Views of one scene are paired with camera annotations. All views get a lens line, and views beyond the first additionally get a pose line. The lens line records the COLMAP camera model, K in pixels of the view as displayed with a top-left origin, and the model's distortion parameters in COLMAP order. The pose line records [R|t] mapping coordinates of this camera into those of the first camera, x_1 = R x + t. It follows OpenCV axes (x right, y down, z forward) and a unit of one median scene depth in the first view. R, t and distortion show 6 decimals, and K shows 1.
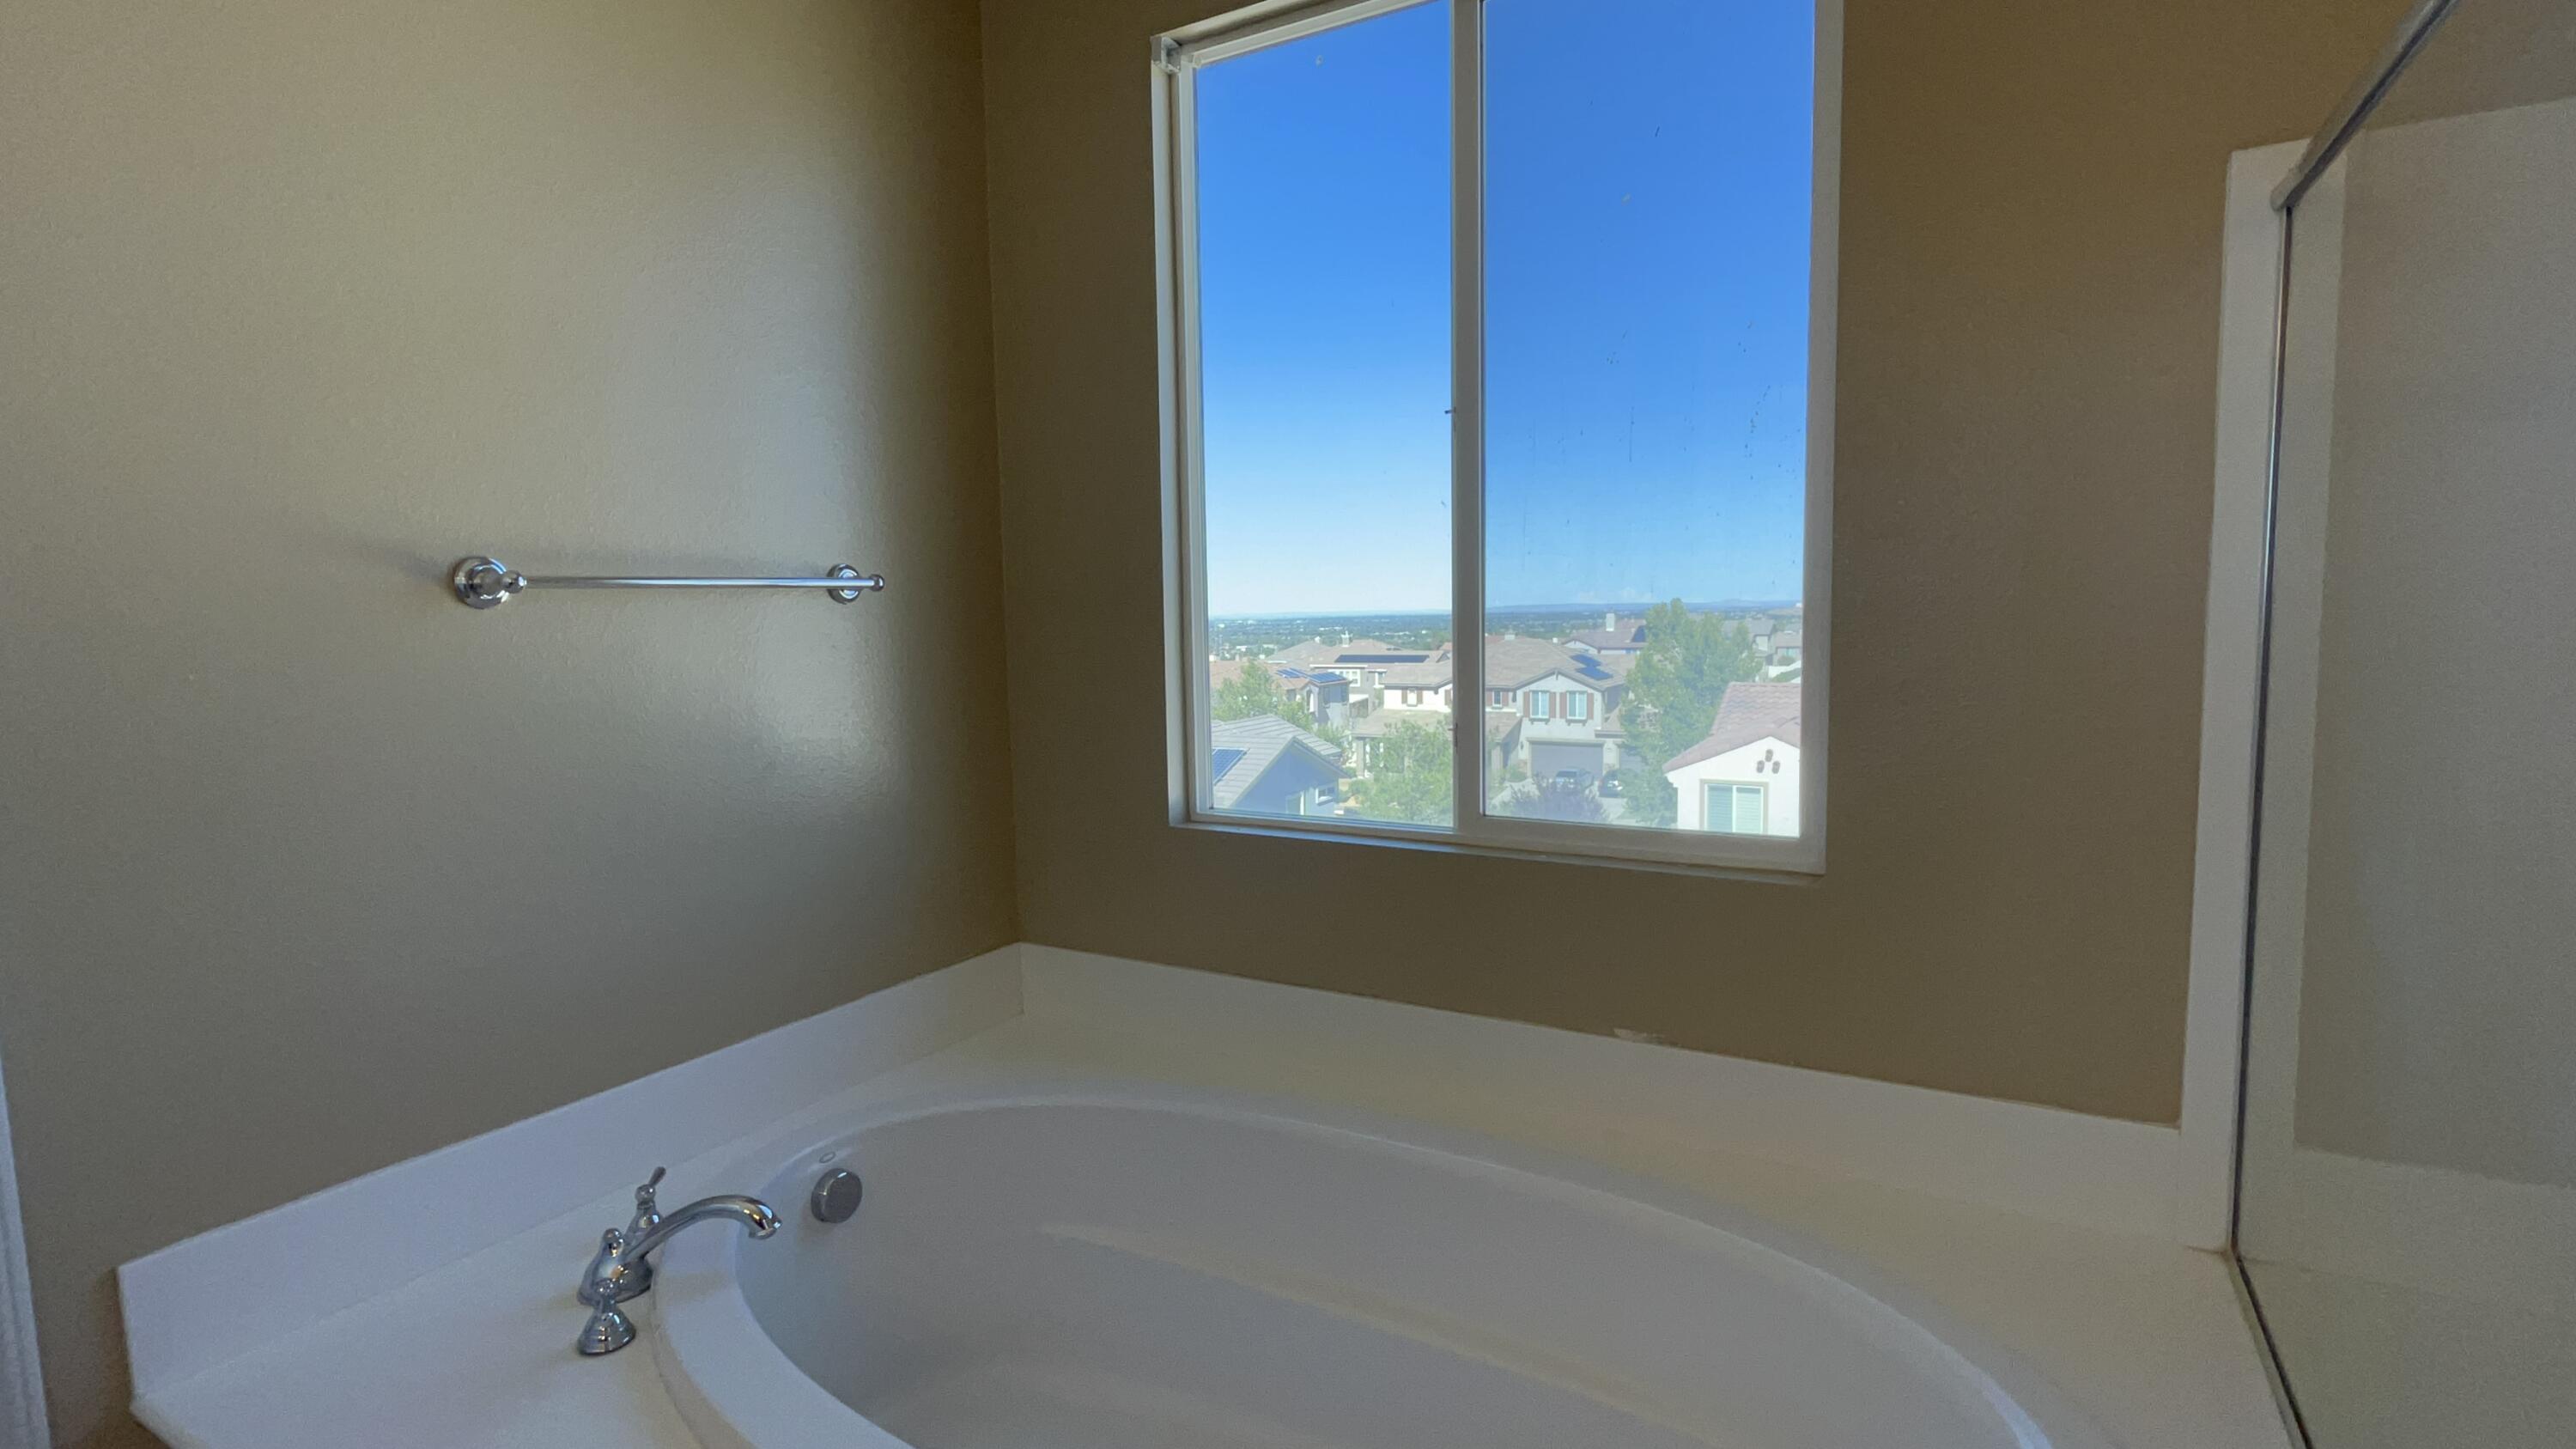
lens RADIAL K [[1192.9, 0, 1288.0], [0, 1192.9, 724.5], [0, 0, 1]] dist [0.000381, 0.000177]
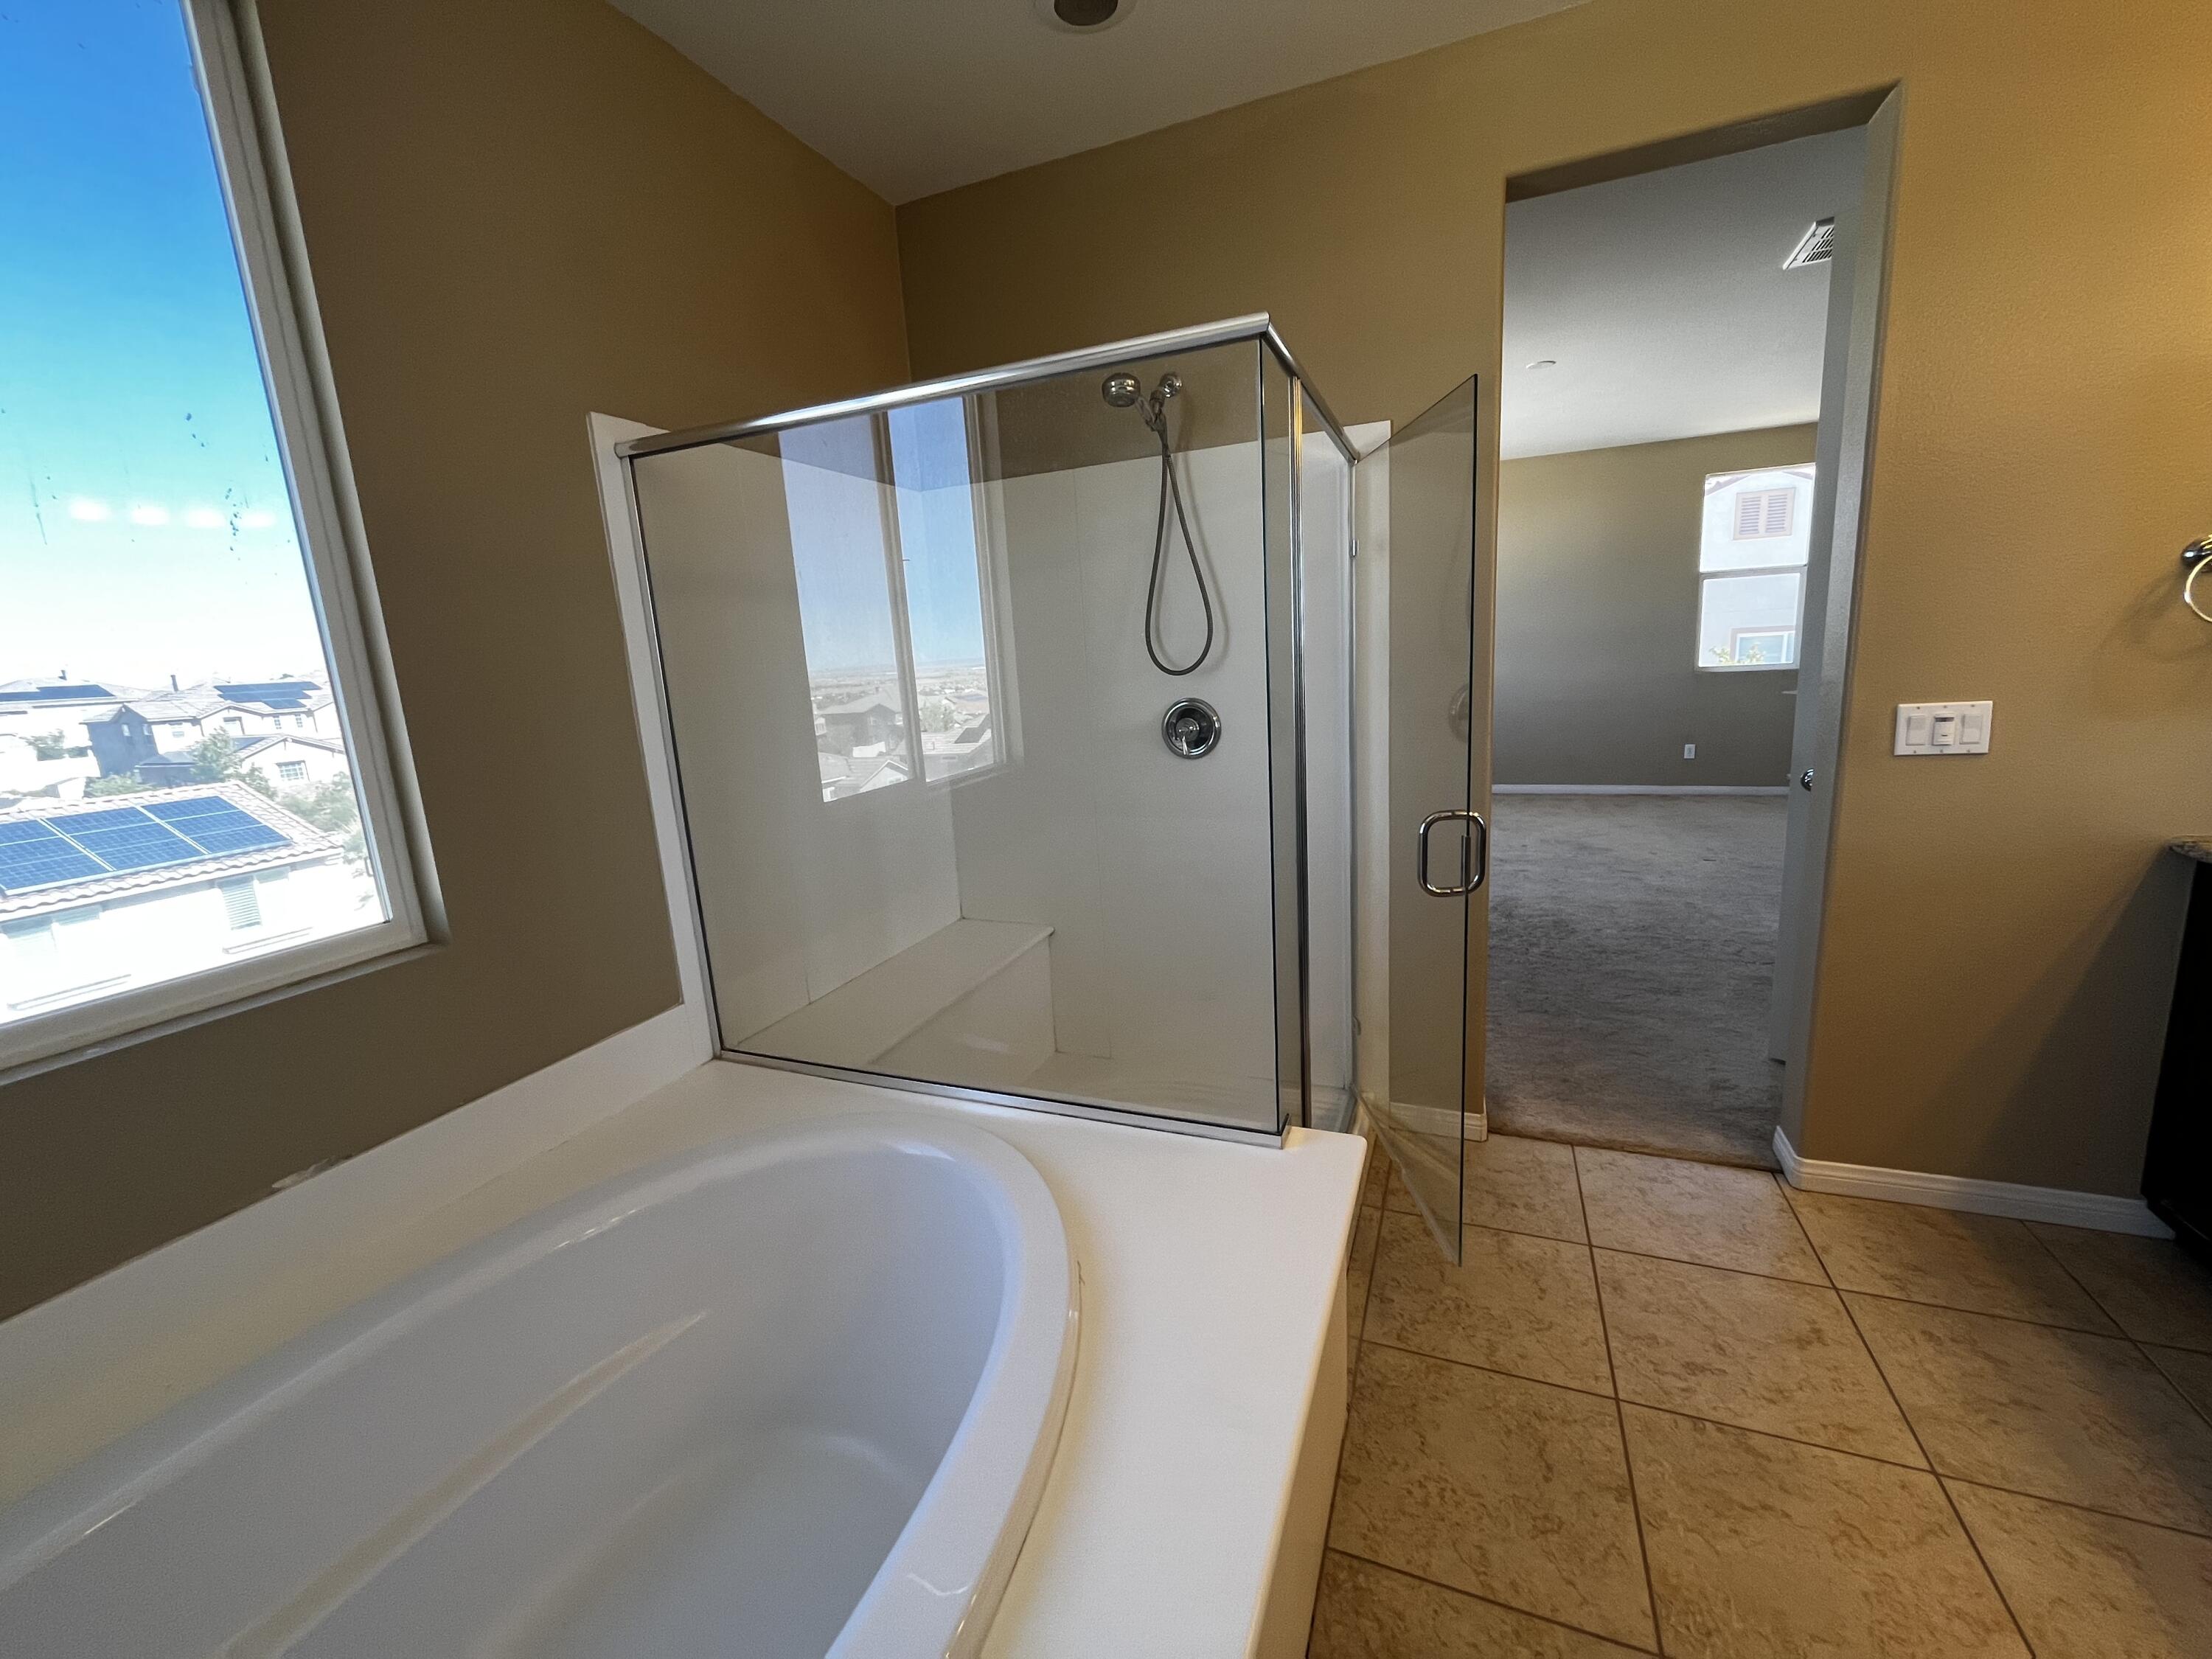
lens RADIAL K [[893.3, 0, 1106.0], [0, 893.3, 829.5], [0, 0, 1]] dist [-0.003882, -0.000557]
pose [[-0.128015, -0.170695, 0.976973, -0.124745], [0.145939, 0.971112, 0.188794, -0.012723], [-0.980976, 0.166747, -0.099406, 0.117310]]
